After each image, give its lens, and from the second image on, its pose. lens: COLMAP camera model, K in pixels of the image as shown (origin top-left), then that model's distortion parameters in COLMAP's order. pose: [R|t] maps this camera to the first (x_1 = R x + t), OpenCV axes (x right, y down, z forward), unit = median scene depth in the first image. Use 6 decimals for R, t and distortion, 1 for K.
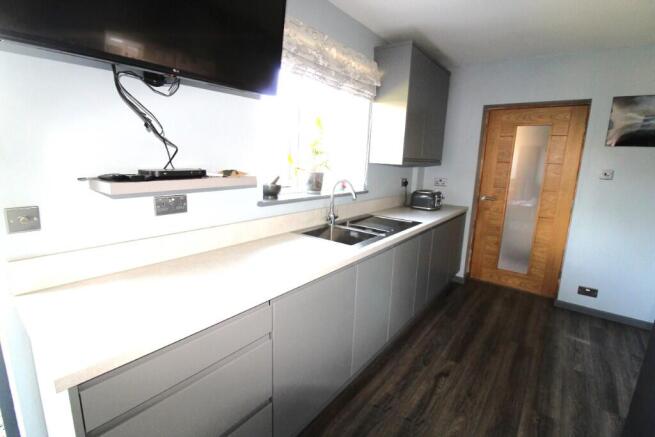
lens RADIAL K [[304.3, 0, 331.1], [0, 304.3, 212.6], [0, 0, 1]] dist [0.000974, -0.015142]
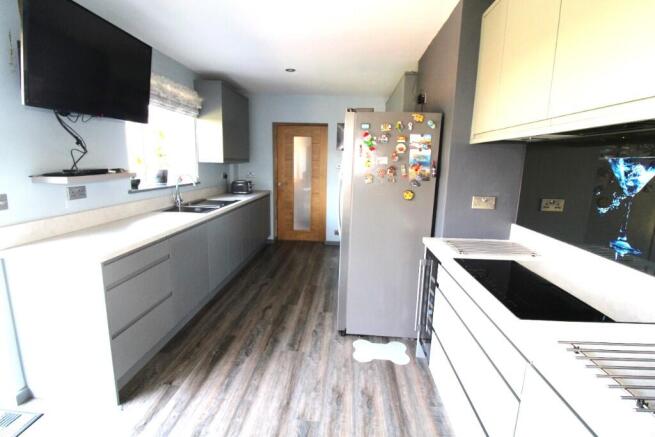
lens RADIAL K [[304.3, 0, 331.1], [0, 304.3, 212.6], [0, 0, 1]] dist [0.000974, -0.015142]
pose [[0.827354, -0.110040, 0.550796, -0.173586], [0.105588, 0.993609, 0.039902, 0.079329], [-0.551667, 0.025145, 0.833685, -0.514423]]
